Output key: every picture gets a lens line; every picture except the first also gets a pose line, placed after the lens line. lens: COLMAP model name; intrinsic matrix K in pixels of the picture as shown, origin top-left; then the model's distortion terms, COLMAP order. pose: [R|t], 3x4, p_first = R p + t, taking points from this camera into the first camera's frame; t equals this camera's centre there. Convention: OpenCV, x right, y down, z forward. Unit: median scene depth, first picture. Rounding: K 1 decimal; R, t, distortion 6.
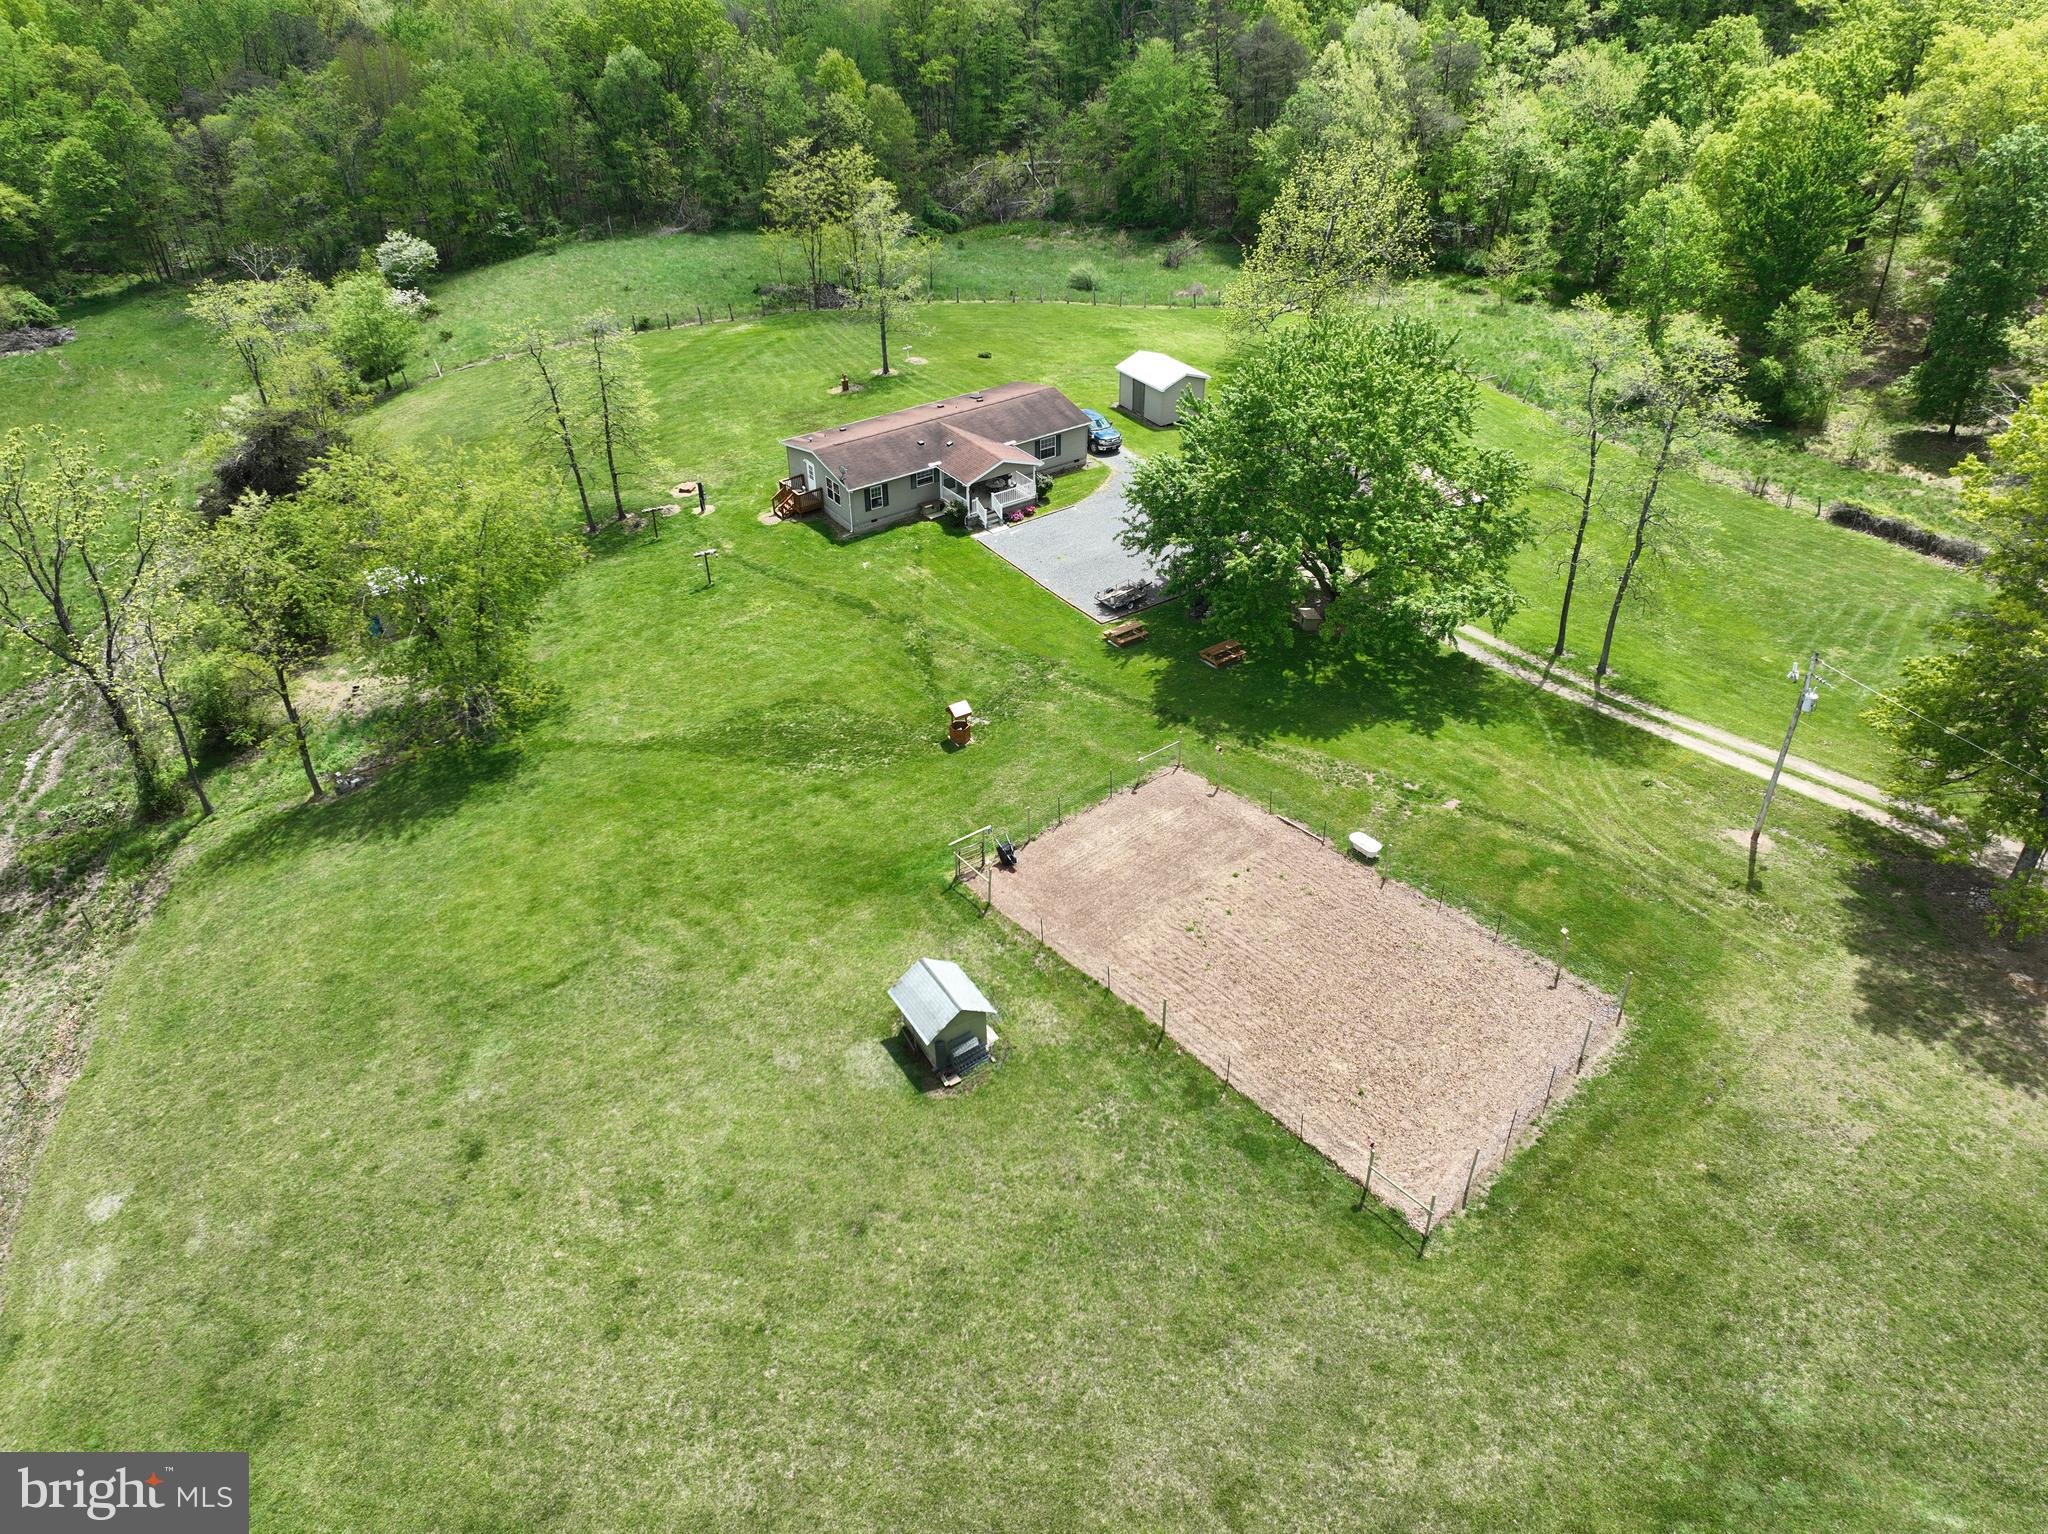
lens RADIAL K [[1435.2, 0, 1034.8], [0, 1435.2, 763.8], [0, 0, 1]] dist [-0.004468, 0.020031]
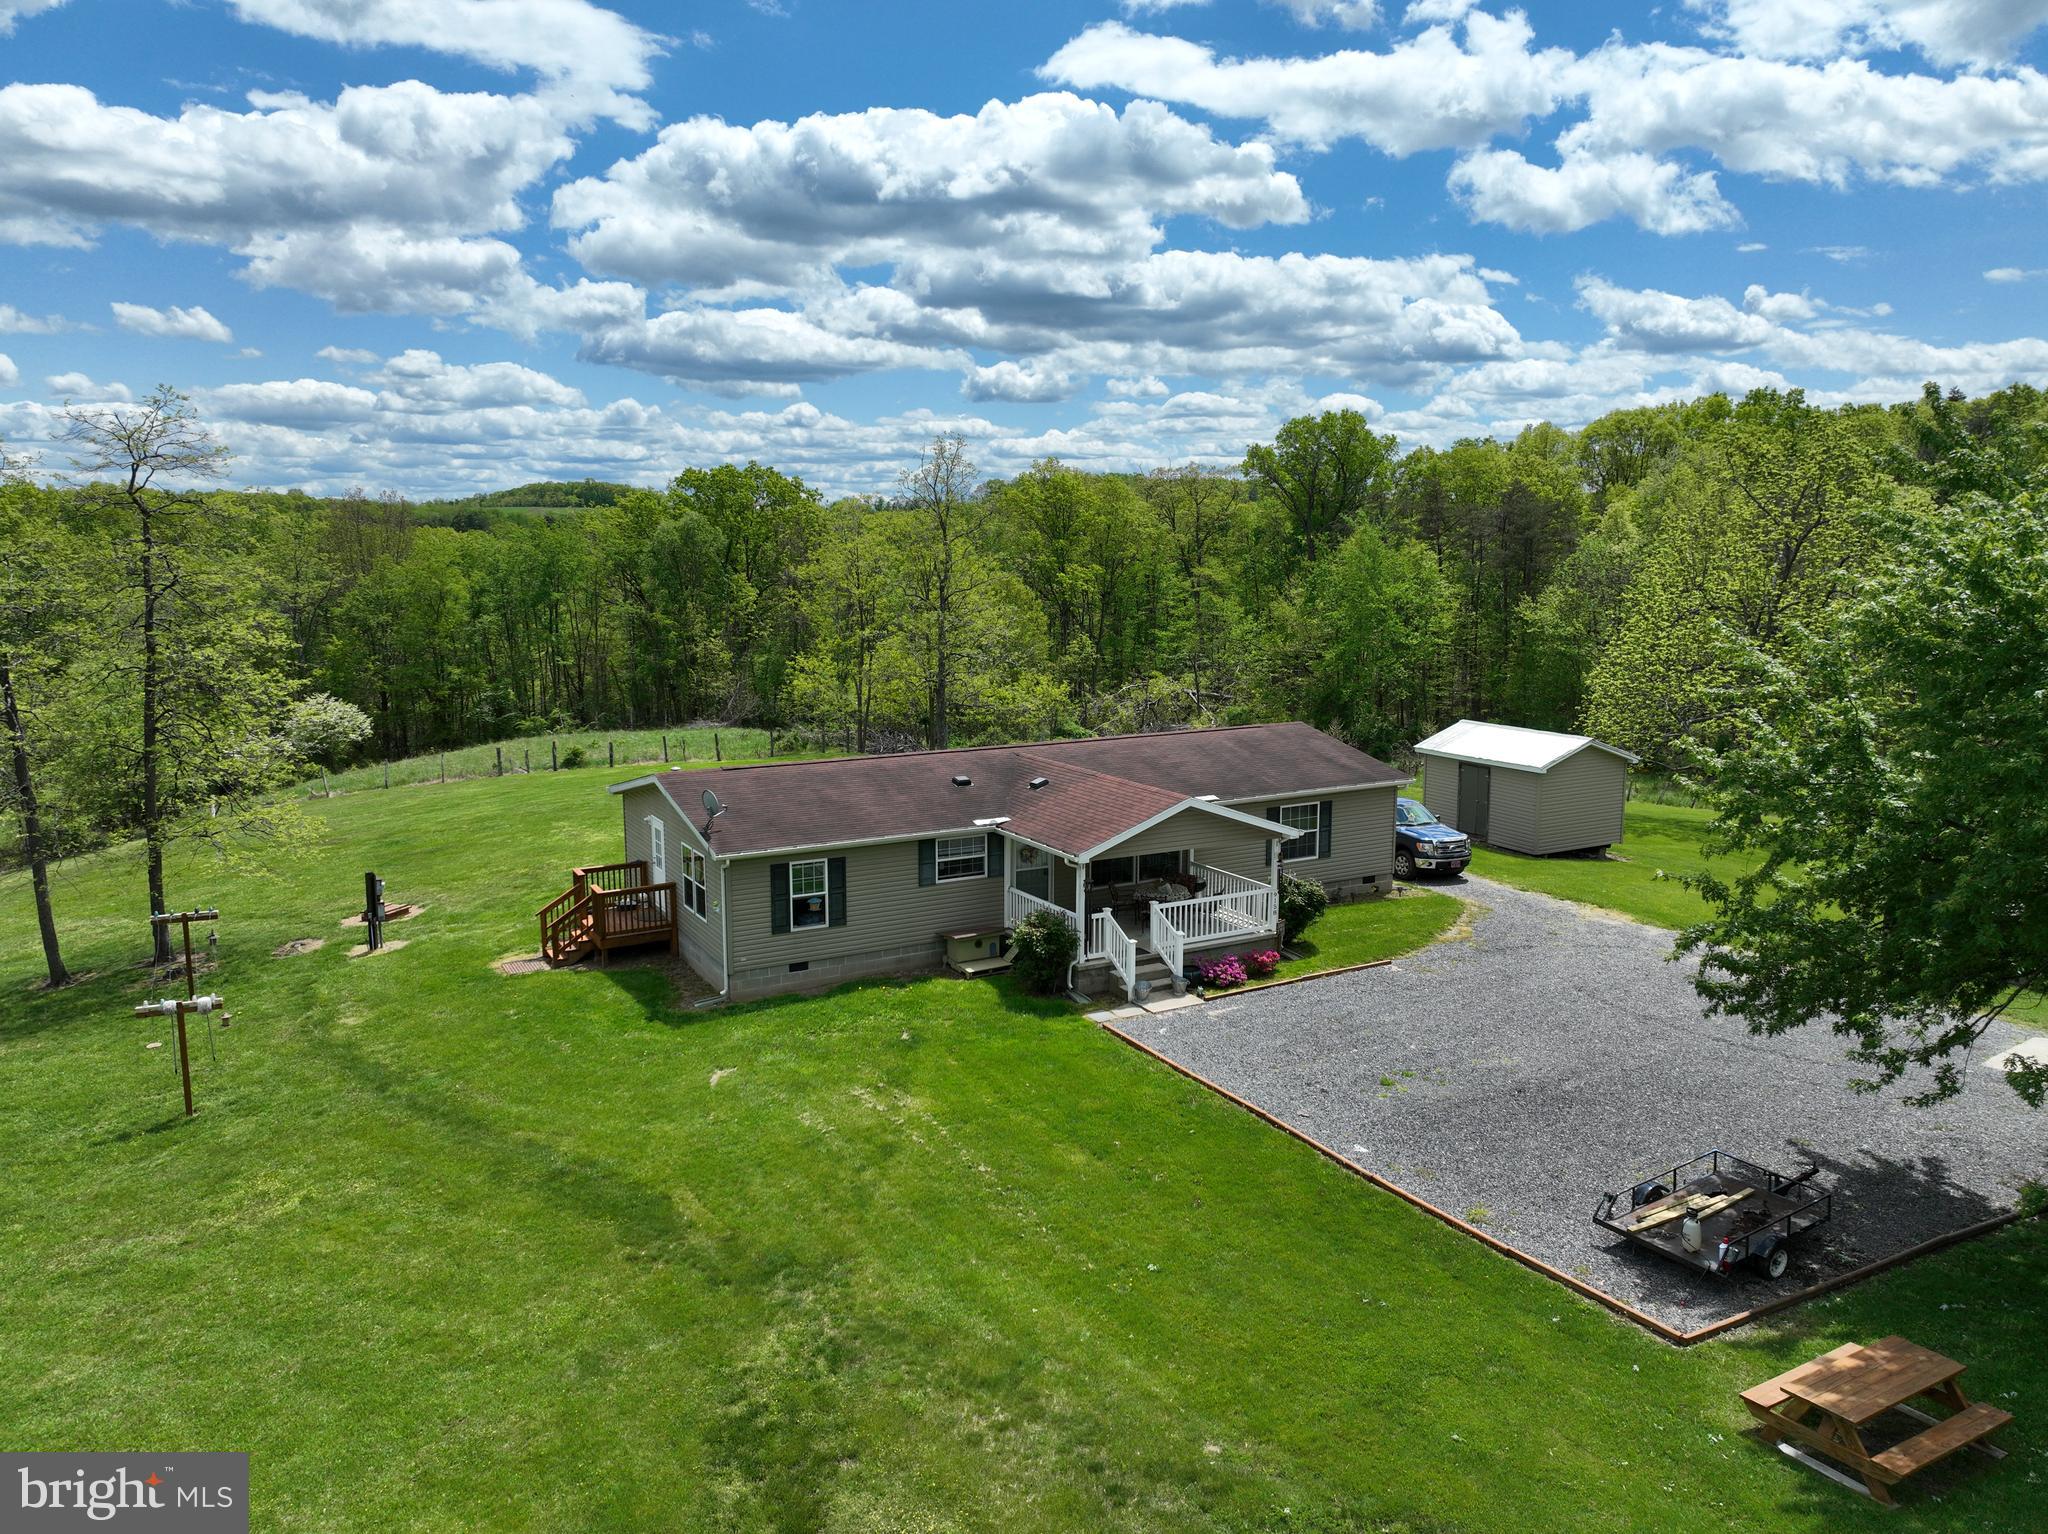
lens RADIAL K [[1435.2, 0, 1034.7], [0, 1435.2, 768.1], [0, 0, 1]] dist [-0.004468, 0.020031]
pose [[0.994896, 0.018006, -0.099287, -0.024536], [-0.060276, 0.895161, -0.441648, -0.066318], [0.080926, 0.445379, 0.891677, 0.683851]]
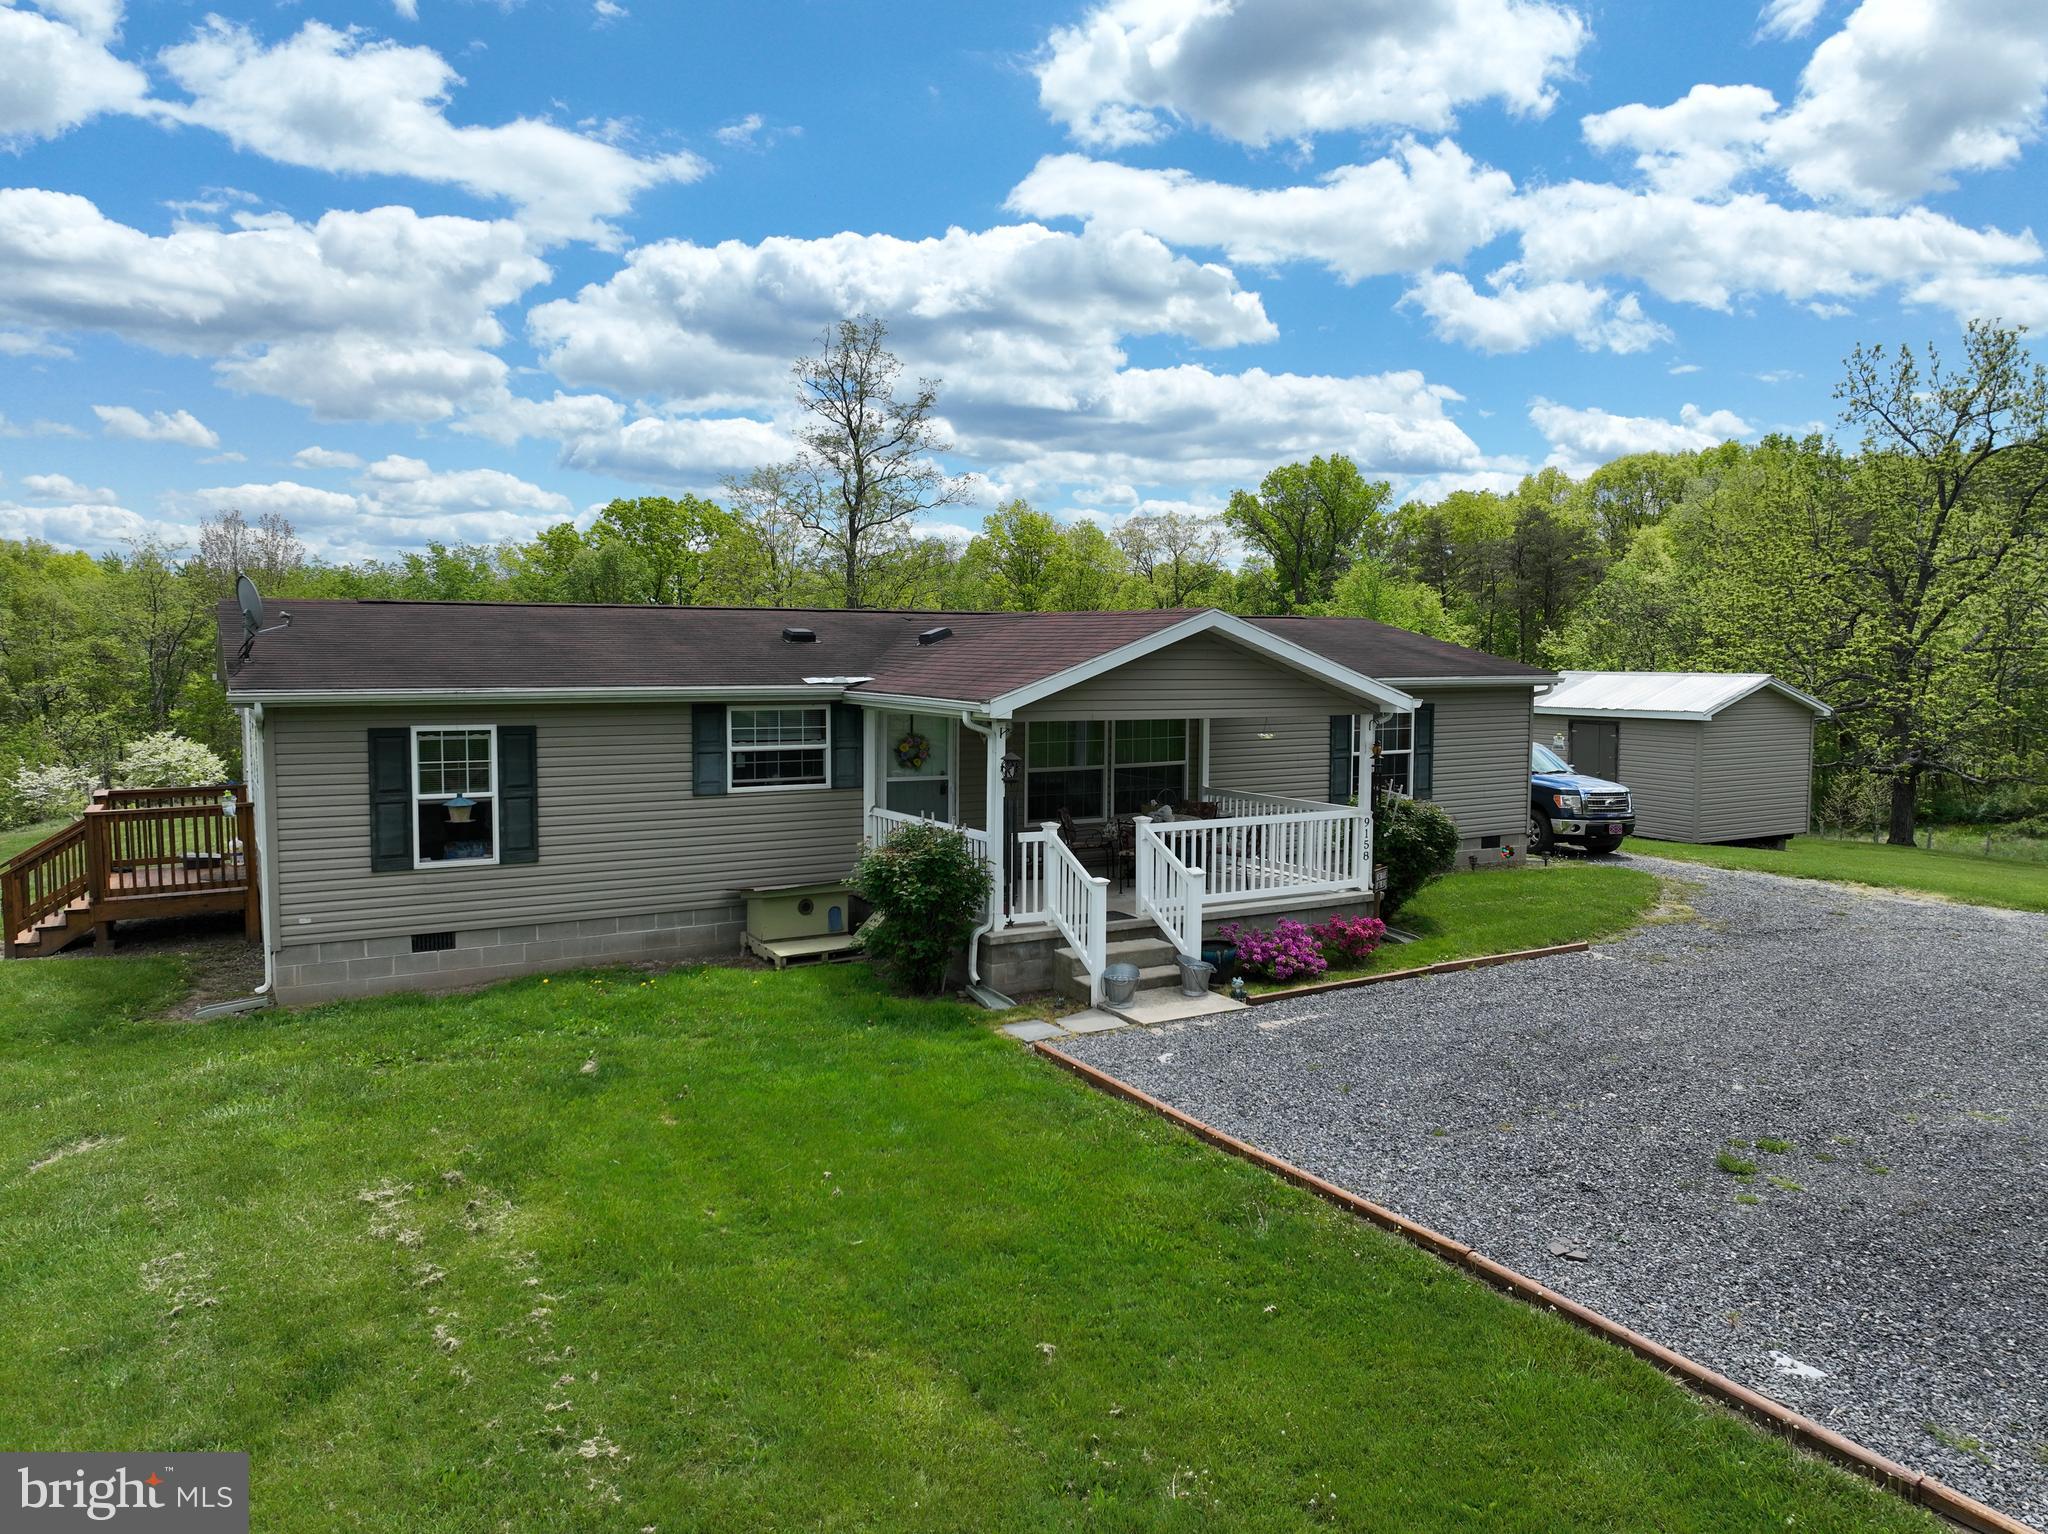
lens RADIAL K [[1435.2, 0, 1033.9], [0, 1435.2, 766.8], [0, 0, 1]] dist [-0.004468, 0.020031]
pose [[0.996387, 0.013978, -0.083770, -0.028210], [-0.054637, 0.860651, -0.506256, -0.105954], [0.065020, 0.509004, 0.858305, 0.848885]]
